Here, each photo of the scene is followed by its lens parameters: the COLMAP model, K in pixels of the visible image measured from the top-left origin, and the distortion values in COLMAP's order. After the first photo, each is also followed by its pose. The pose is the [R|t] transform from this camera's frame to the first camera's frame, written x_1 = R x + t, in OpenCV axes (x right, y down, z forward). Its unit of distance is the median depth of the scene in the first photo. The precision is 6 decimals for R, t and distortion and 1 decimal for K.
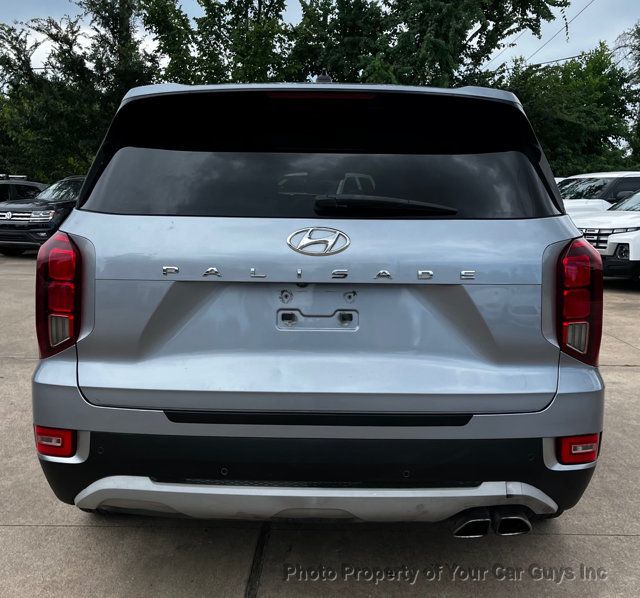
lens RADIAL K [[755.9, 0, 342.6], [0, 755.9, 286.5], [0, 0, 1]] dist [0.011721, 0.000000]
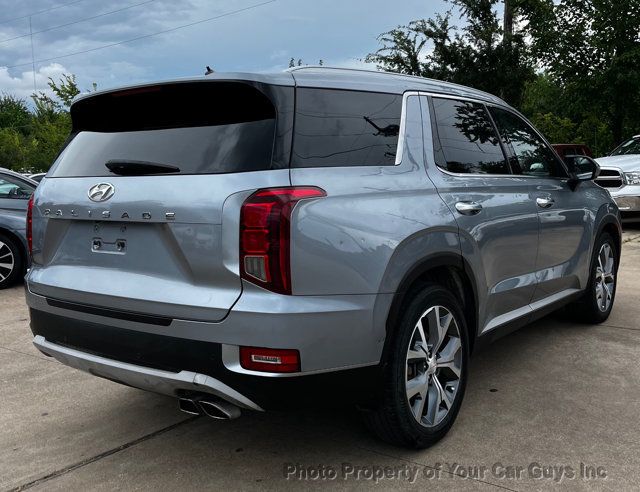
lens RADIAL K [[689.1, 0, 301.7], [0, 689.1, 261.4], [0, 0, 1]] dist [0.027929, 0.000000]
pose [[0.779013, 0.047933, -0.625172, 1.099458], [-0.037606, 0.998850, 0.029724, 0.020706], [0.625878, 0.000354, 0.779921, 0.175386]]
